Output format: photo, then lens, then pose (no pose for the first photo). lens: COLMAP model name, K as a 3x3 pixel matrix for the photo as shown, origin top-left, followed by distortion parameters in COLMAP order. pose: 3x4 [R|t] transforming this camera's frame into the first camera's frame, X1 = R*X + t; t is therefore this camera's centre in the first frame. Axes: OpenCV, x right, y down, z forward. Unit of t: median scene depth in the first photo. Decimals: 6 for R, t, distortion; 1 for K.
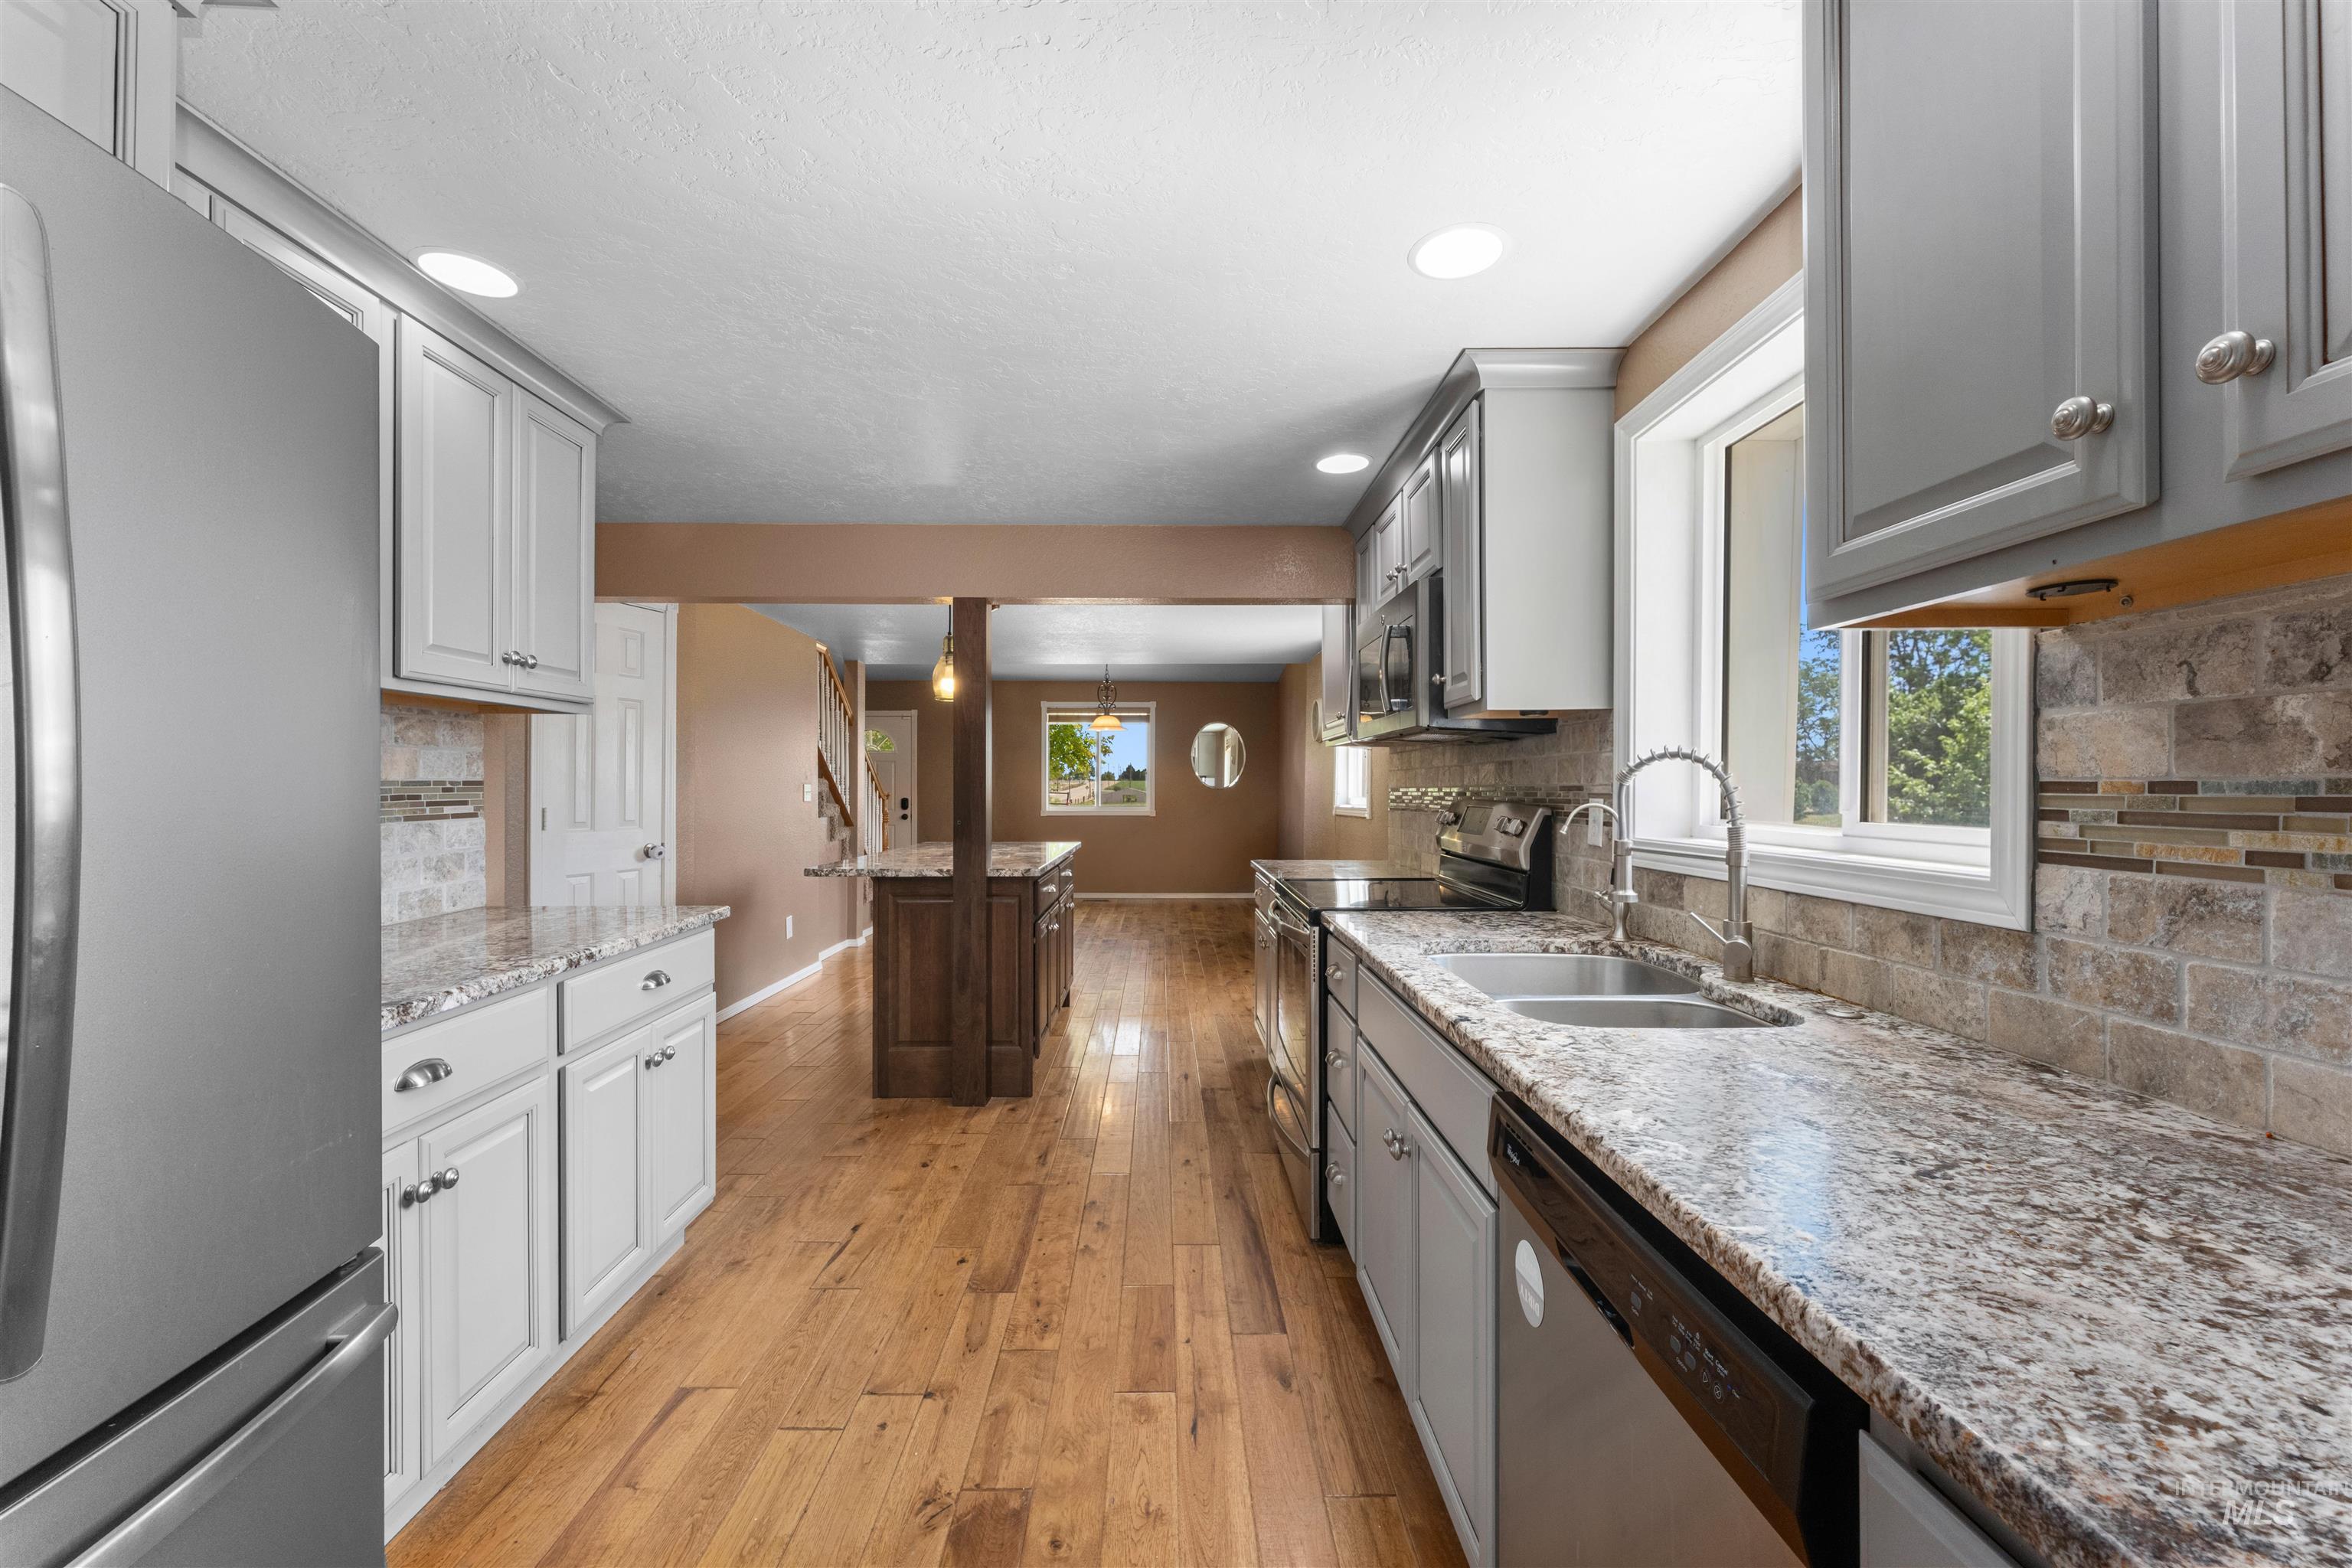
lens RADIAL K [[946.9, 0, 1169.2], [0, 946.9, 793.5], [0, 0, 1]] dist [0.002295, -0.001212]
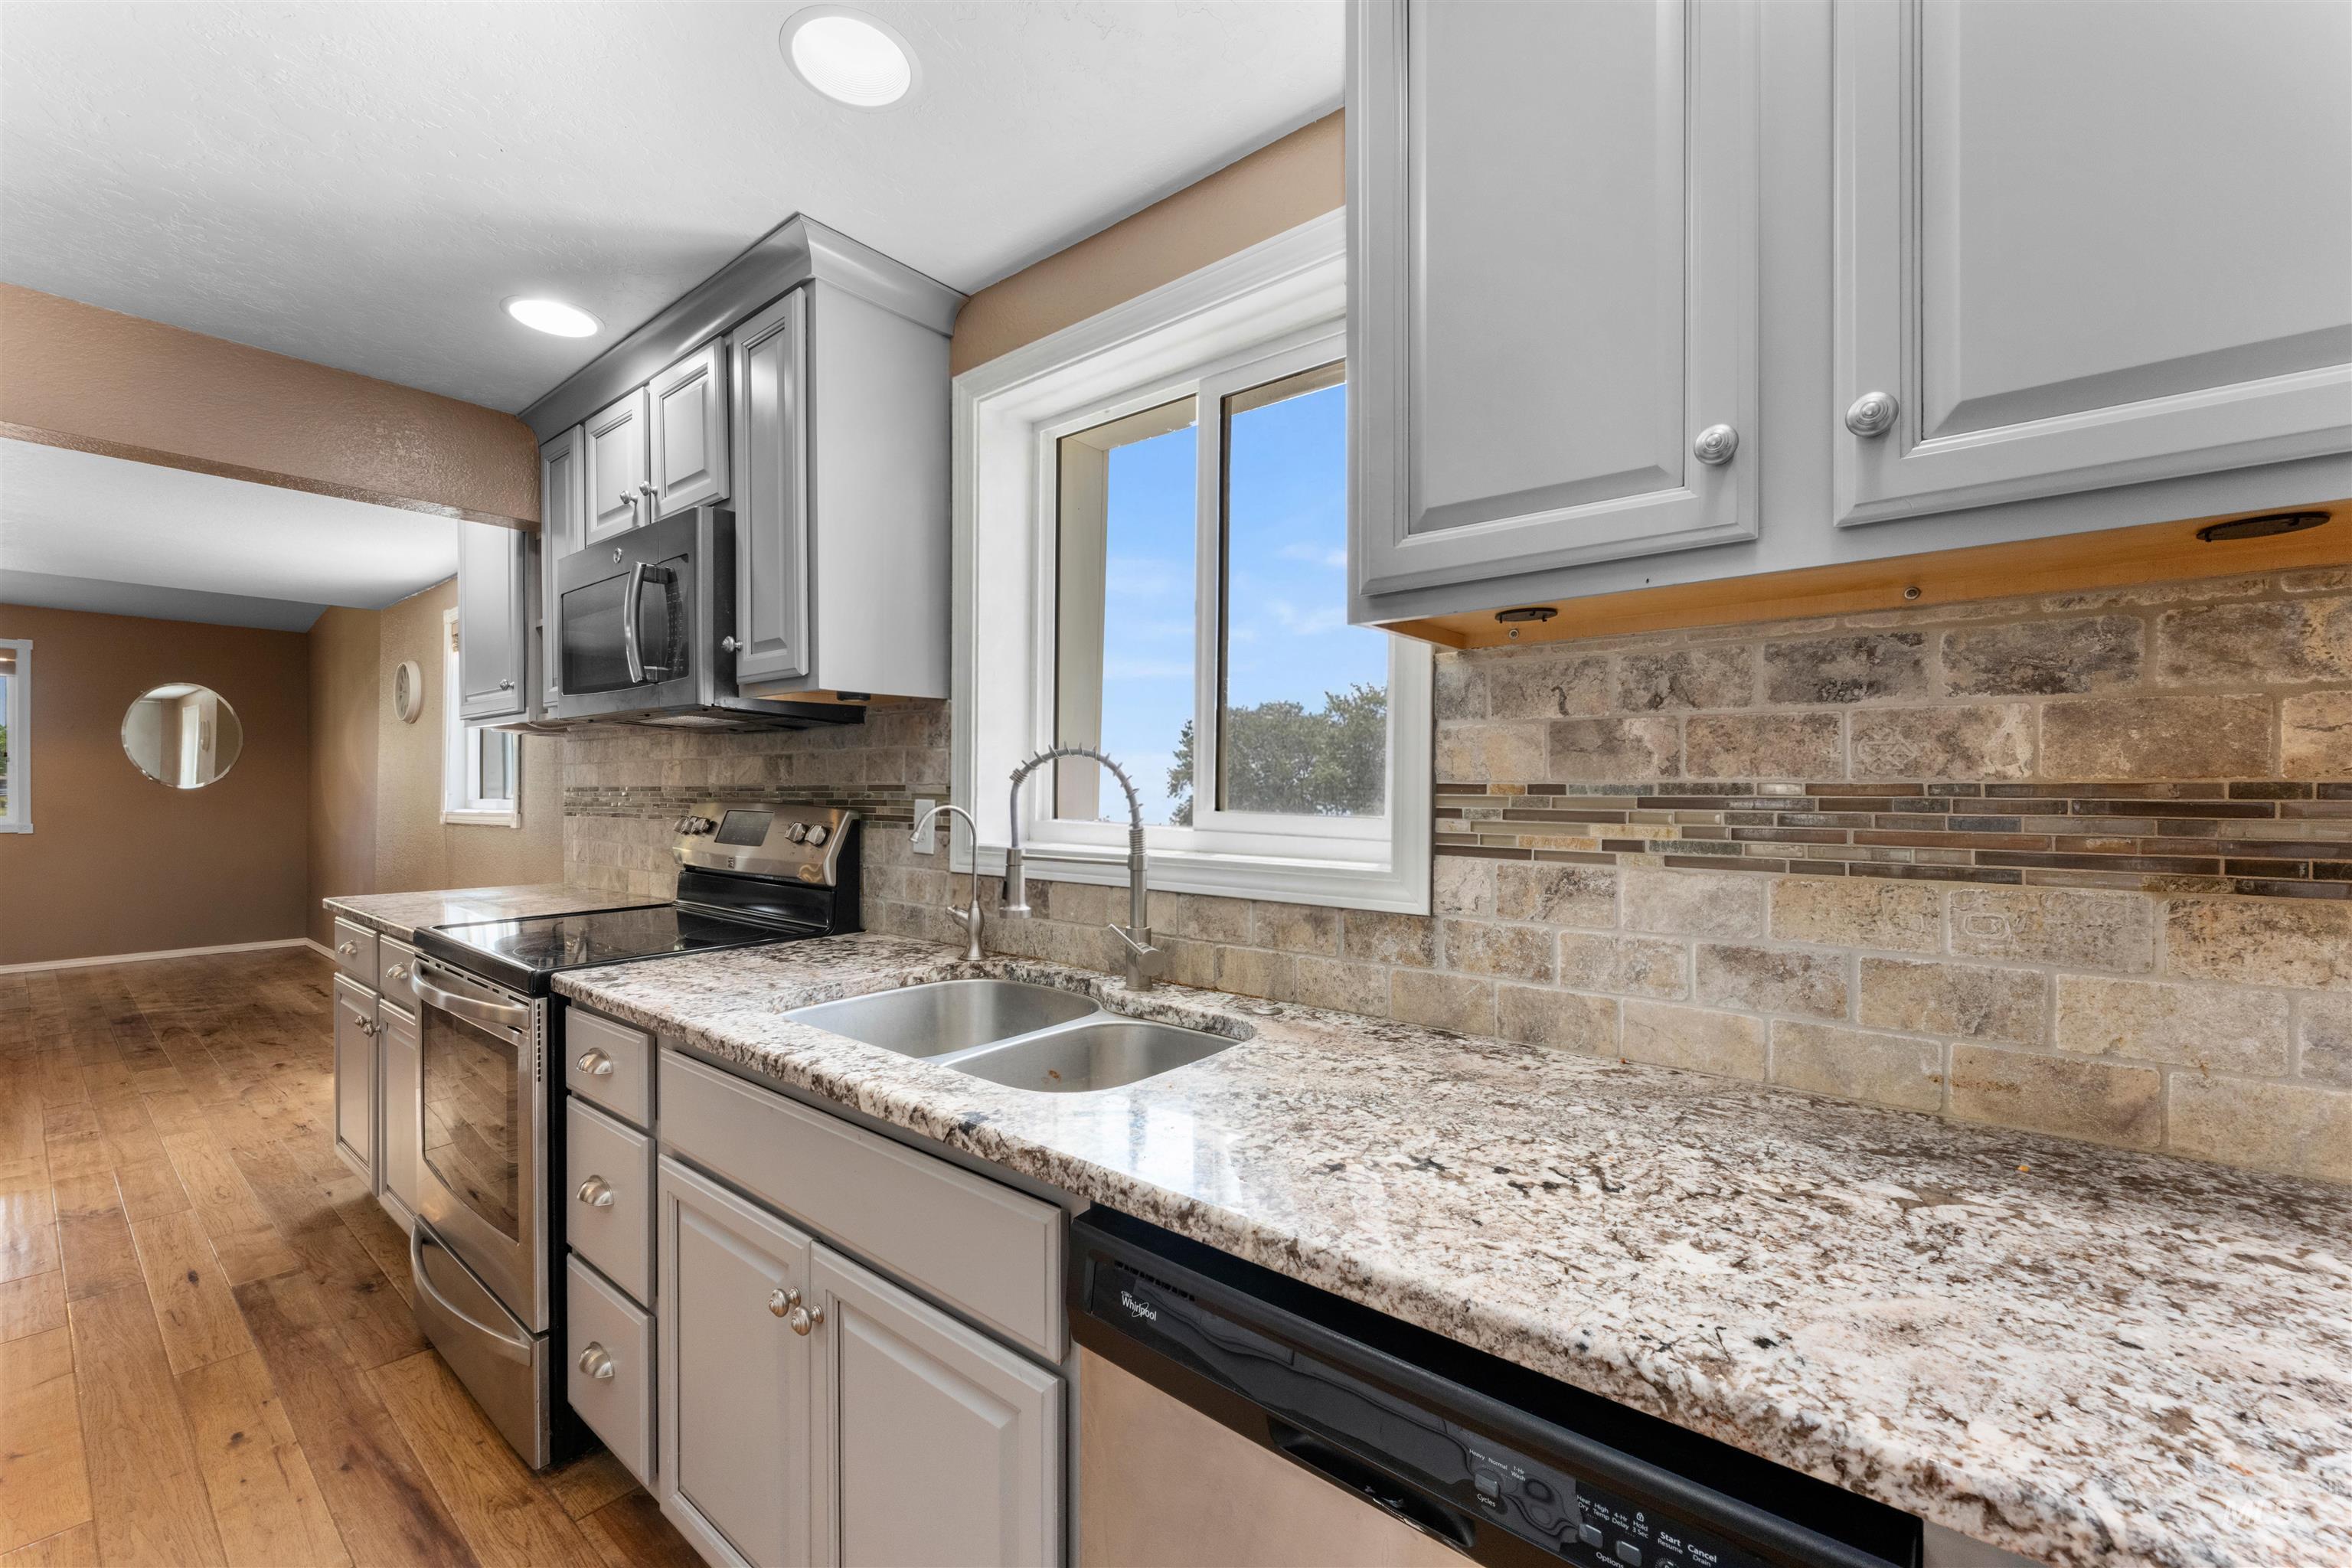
lens RADIAL K [[946.9, 0, 1185.6], [0, 946.9, 796.3], [0, 0, 1]] dist [0.002295, -0.001212]
pose [[0.630758, -0.007460, 0.775944, -0.161178], [0.003231, 0.999970, 0.006988, -0.006733], [-0.775973, -0.001900, 0.630764, 0.509642]]
